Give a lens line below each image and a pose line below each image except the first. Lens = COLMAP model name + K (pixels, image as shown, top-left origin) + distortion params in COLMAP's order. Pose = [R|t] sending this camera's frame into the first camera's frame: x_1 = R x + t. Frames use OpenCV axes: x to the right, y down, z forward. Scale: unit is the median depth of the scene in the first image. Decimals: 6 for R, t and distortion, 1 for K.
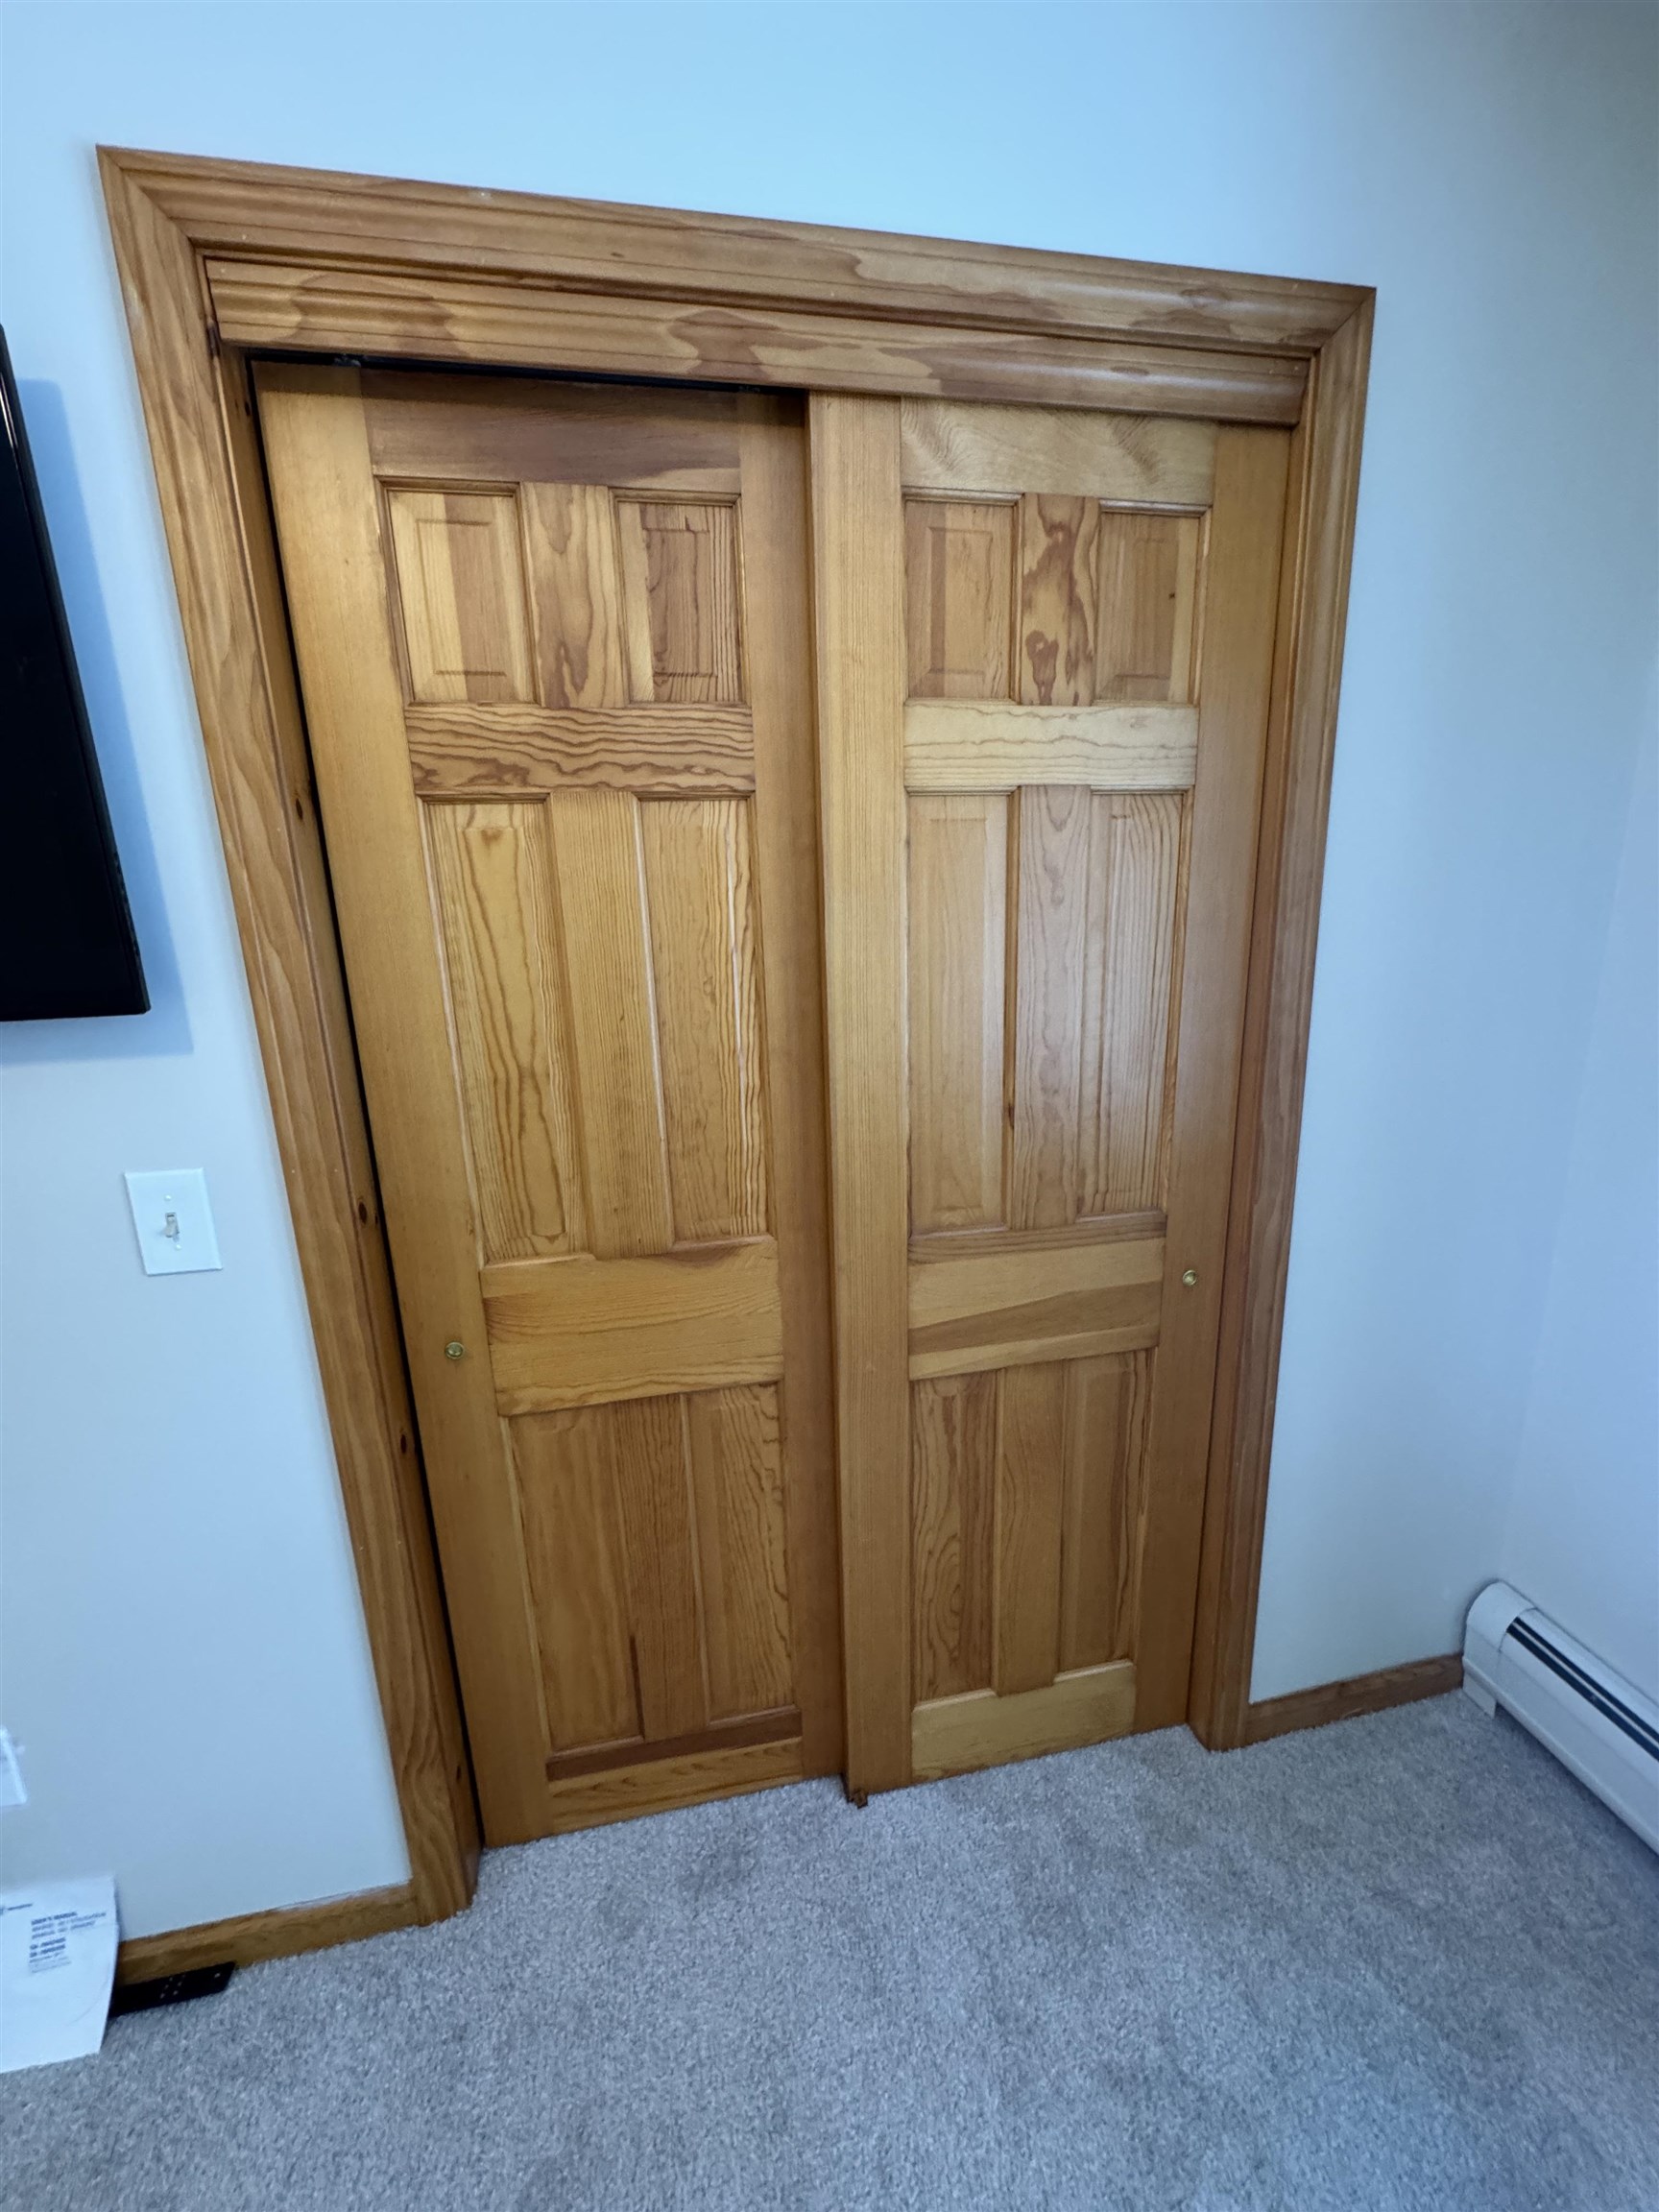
lens RADIAL K [[877.1, 0, 829.5], [0, 877.1, 1106.0], [0, 0, 1]] dist [-0.001881, 0.000050]
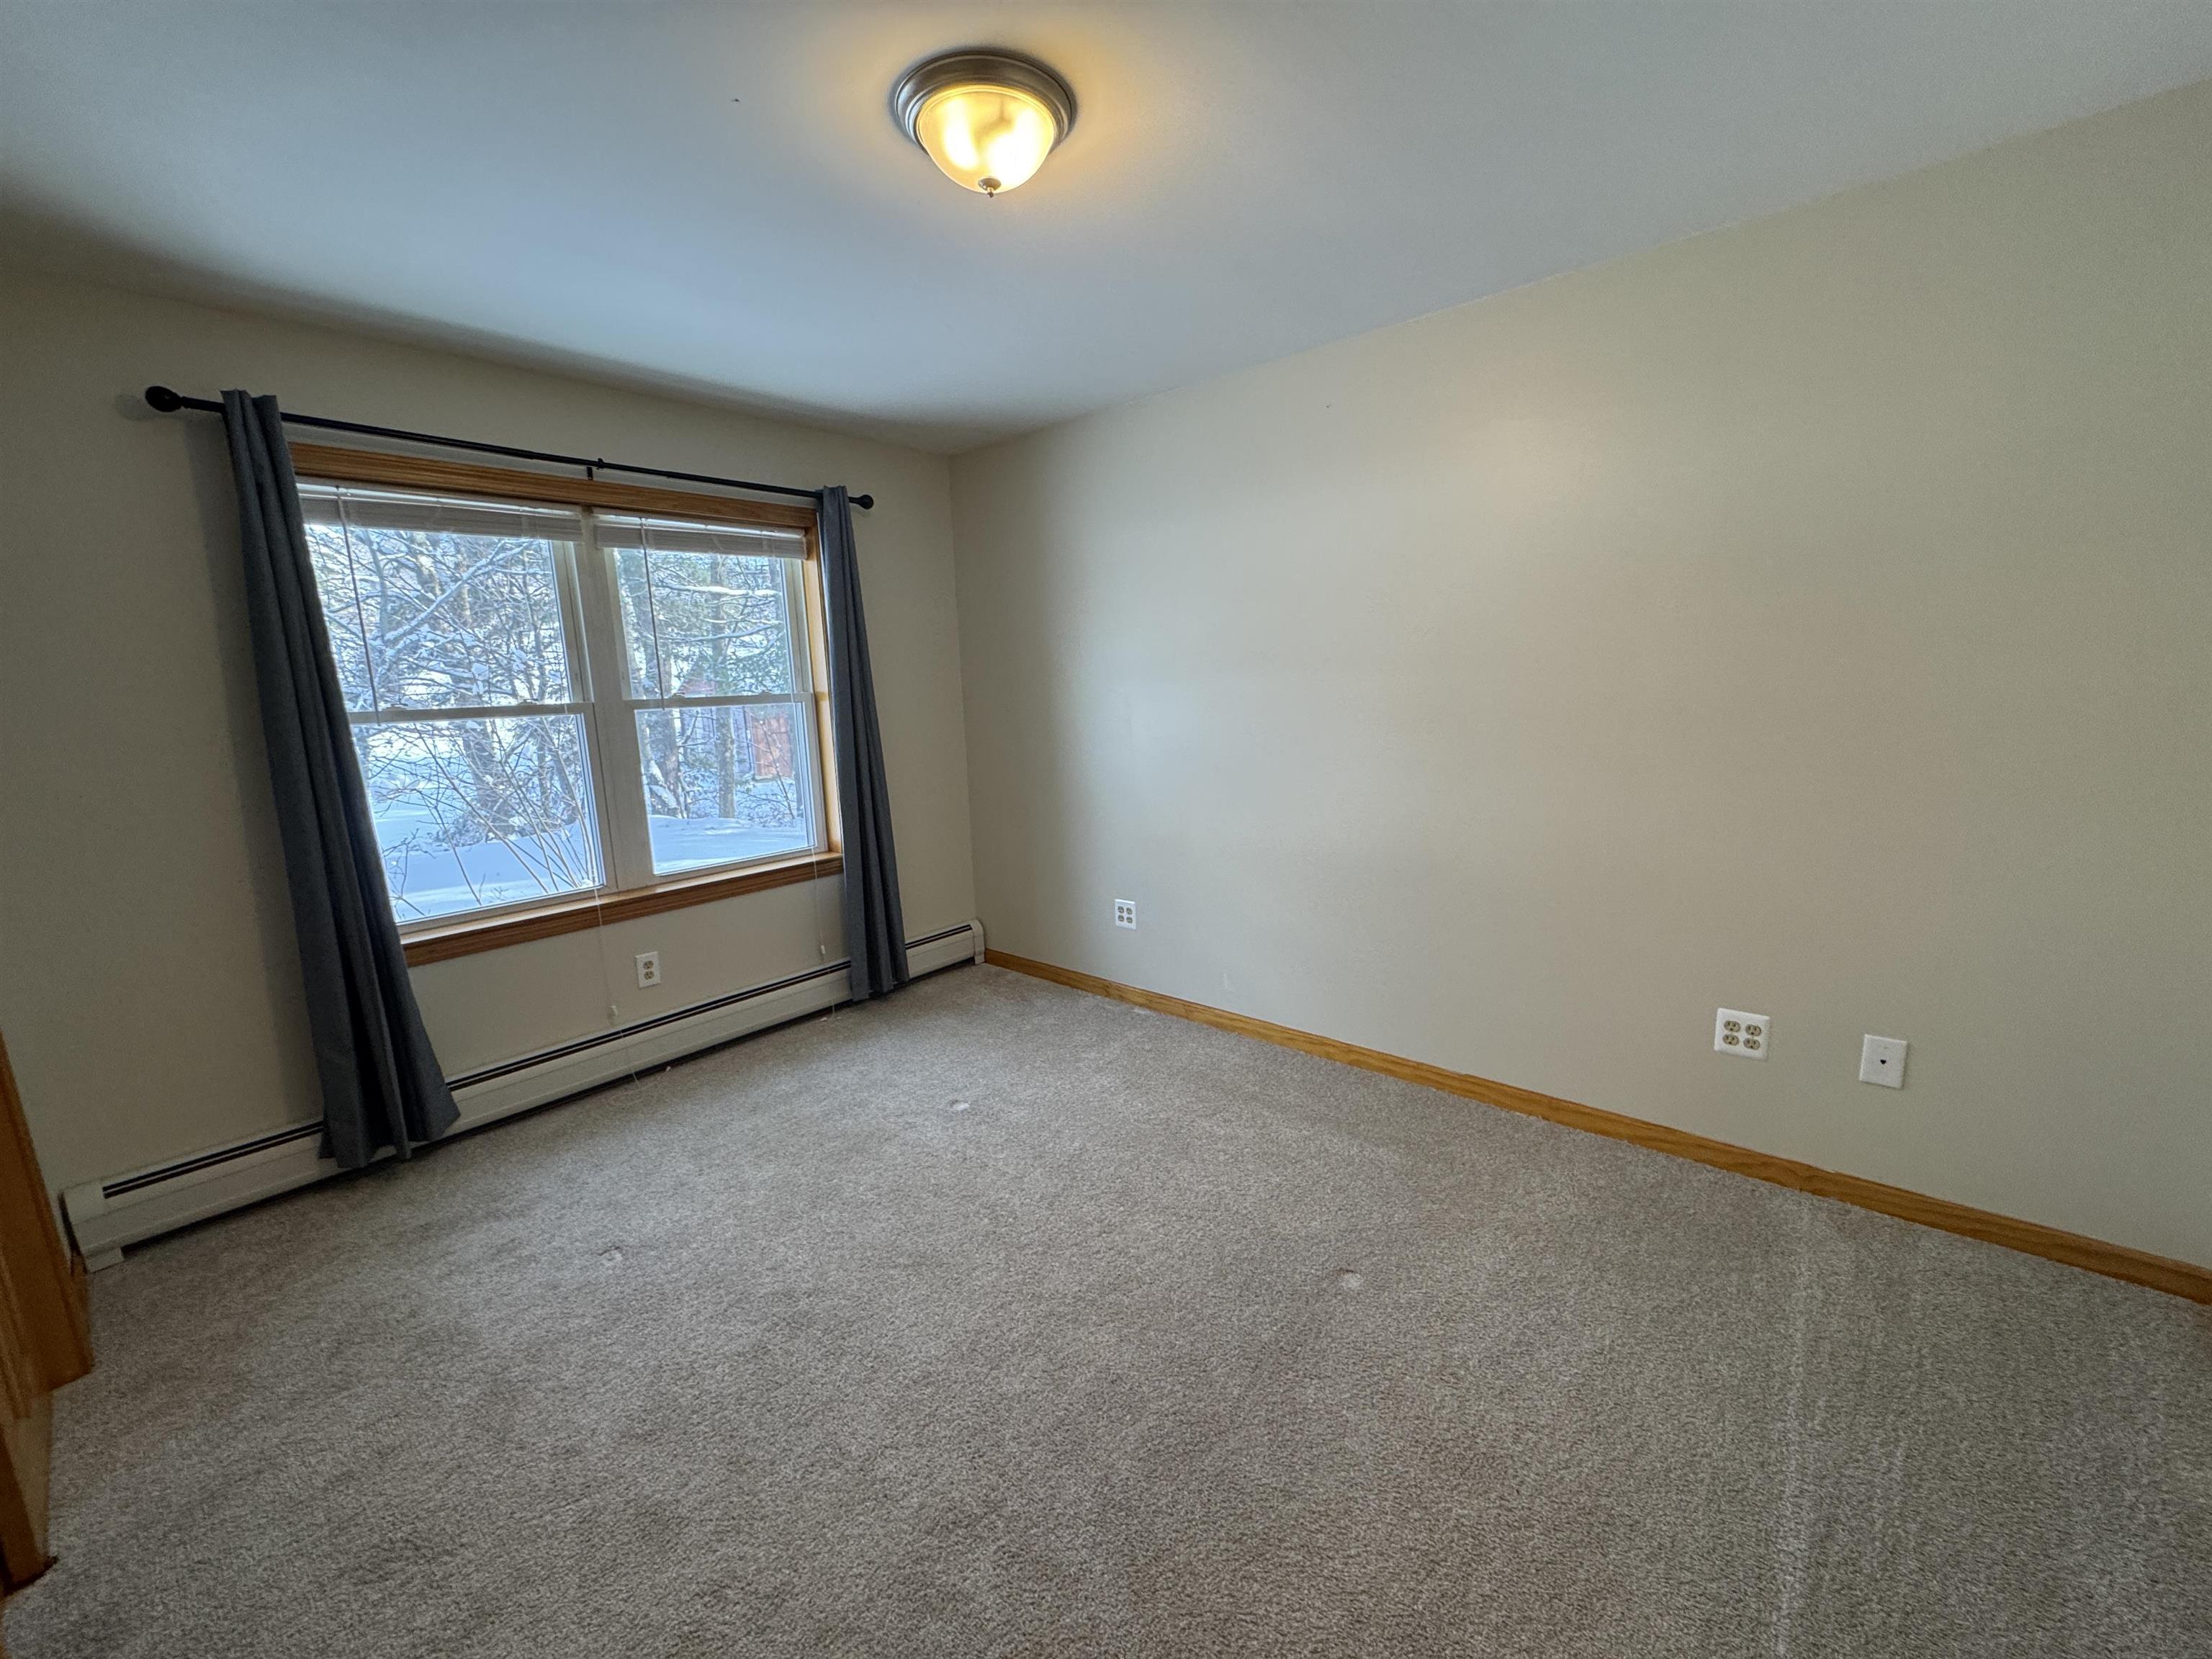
lens RADIAL K [[877.1, 0, 1105.1], [0, 877.1, 830.2], [0, 0, 1]] dist [-0.001881, 0.000050]
pose [[-0.612162, -0.085990, 0.786043, -1.753628], [0.234838, 0.929447, 0.284568, -0.015462], [-0.755056, 0.358794, -0.548778, 0.375979]]
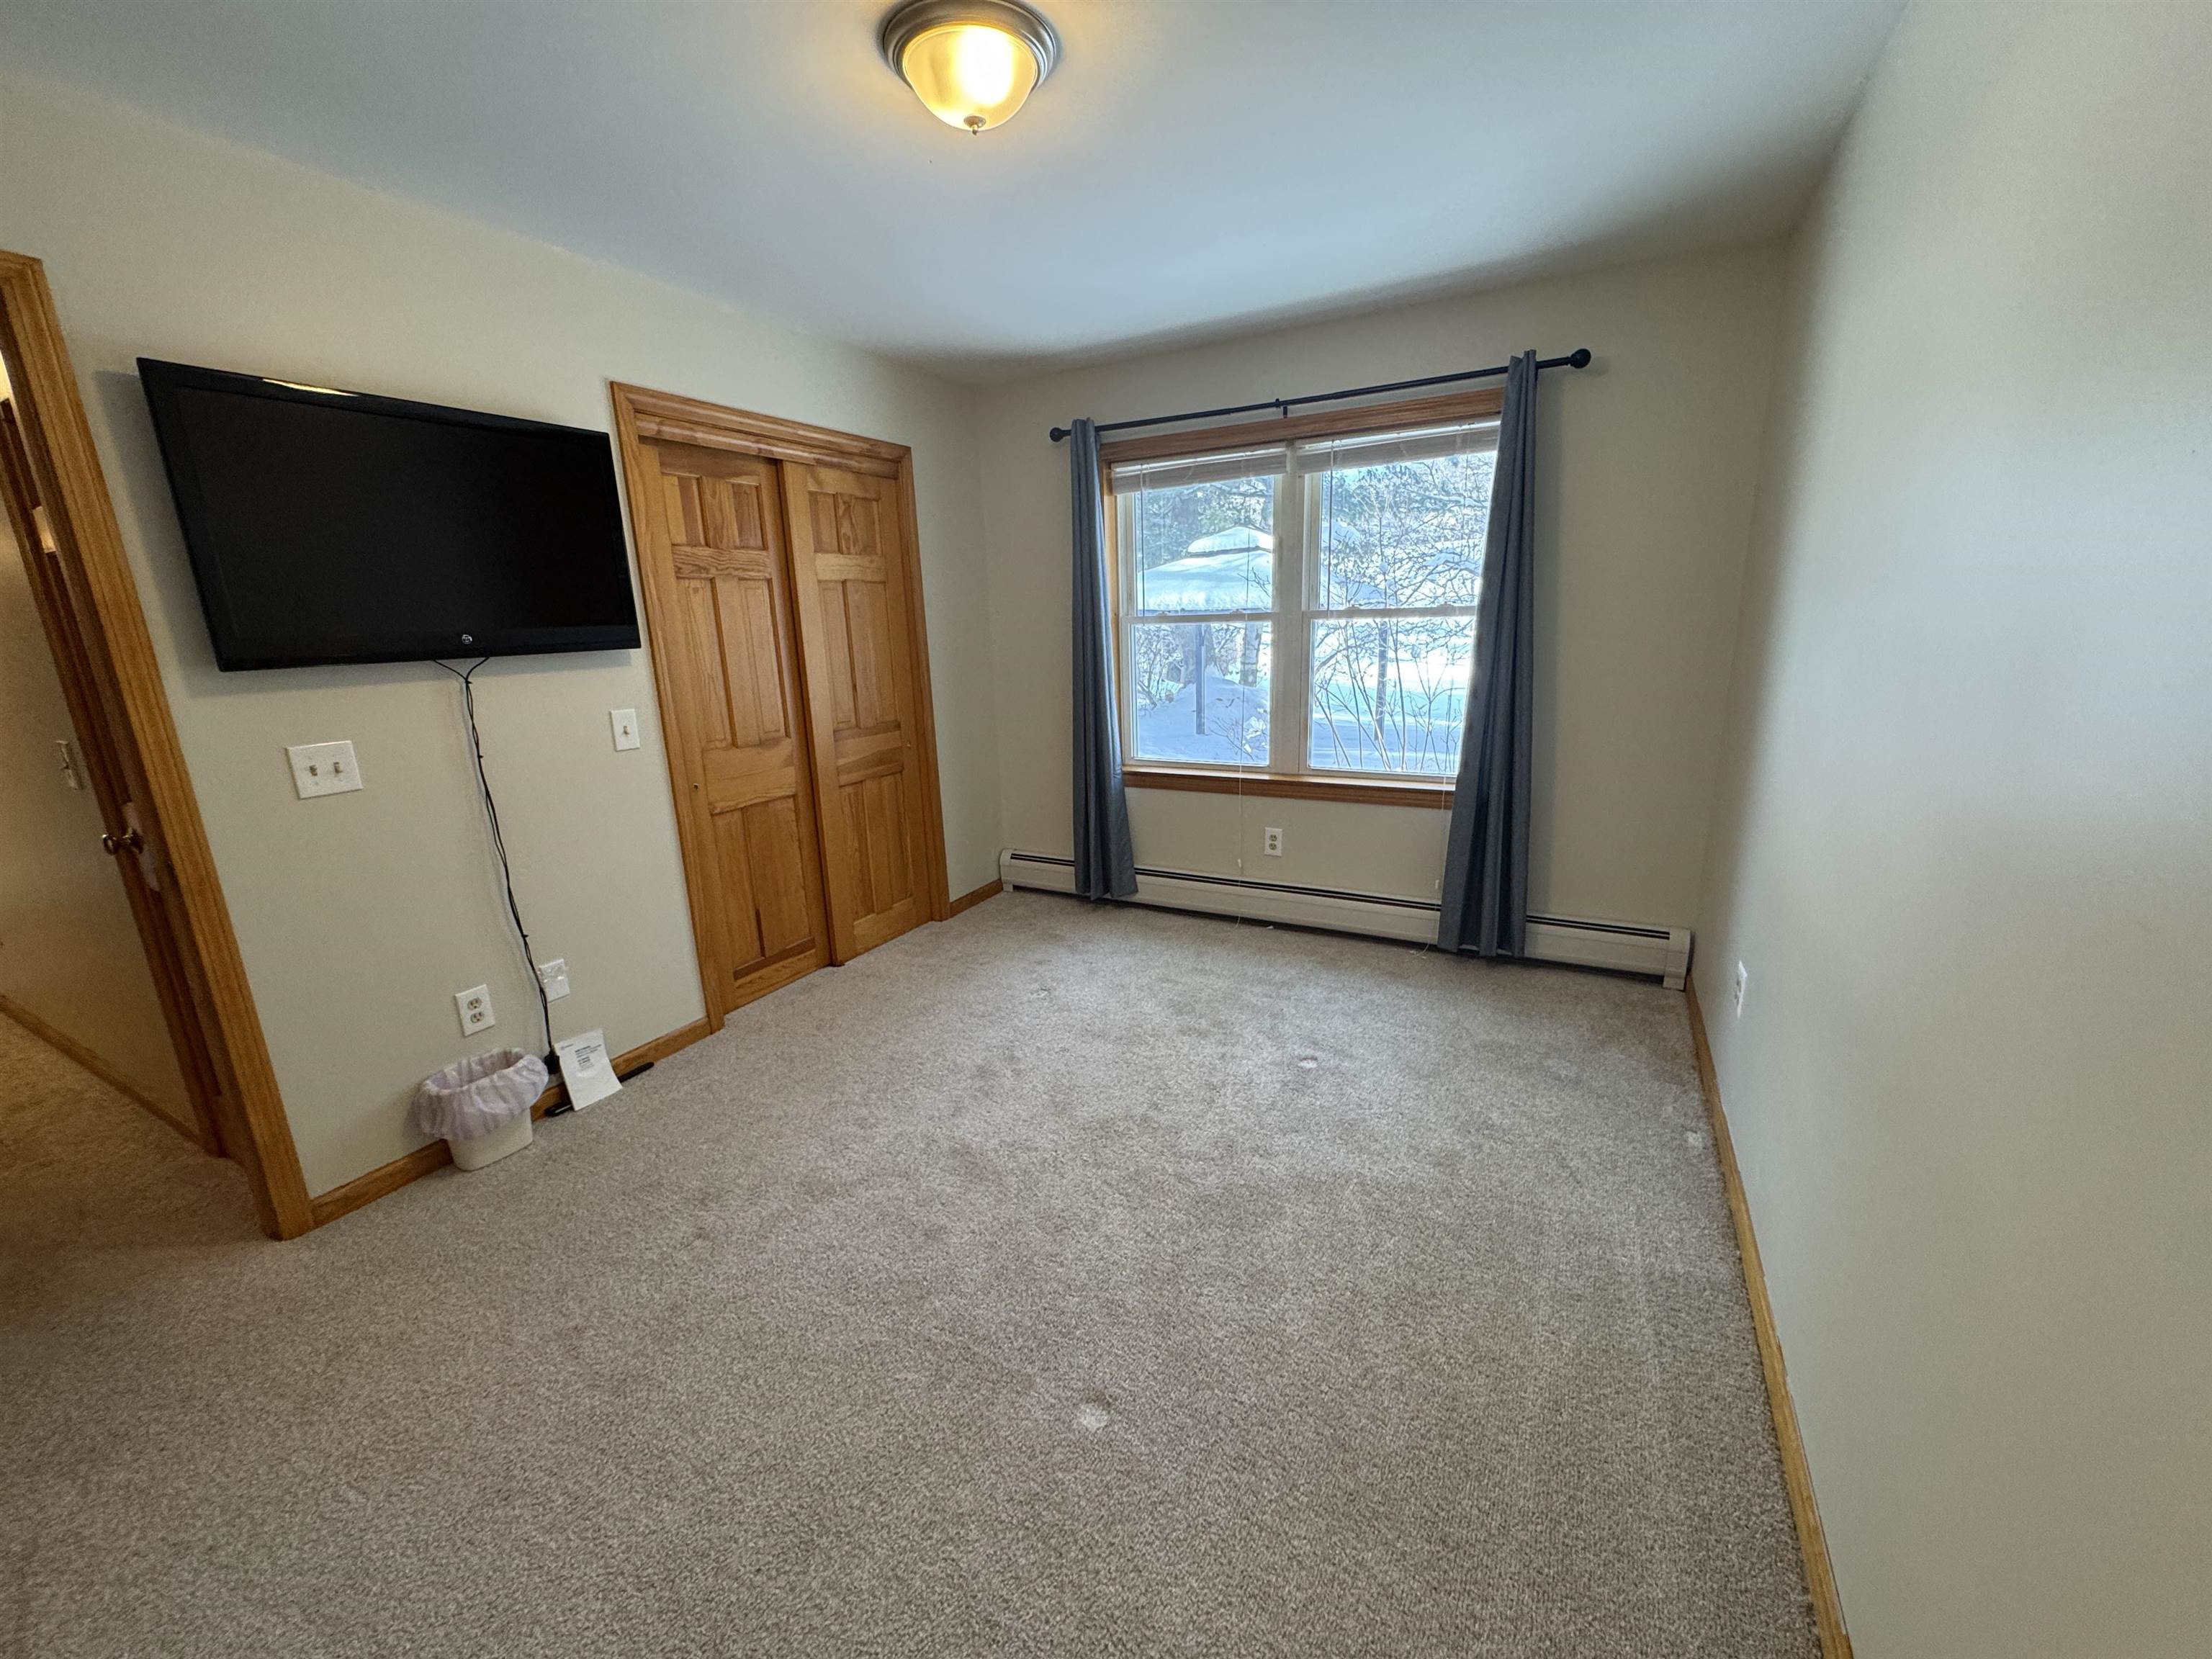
lens RADIAL K [[877.1, 0, 1105.1], [0, 877.1, 830.2], [0, 0, 1]] dist [-0.001881, 0.000050]
pose [[0.641190, -0.173628, 0.747482, -1.594514], [0.189308, 0.979751, 0.065192, 0.459251], [-0.743665, 0.099704, 0.661076, -1.586560]]
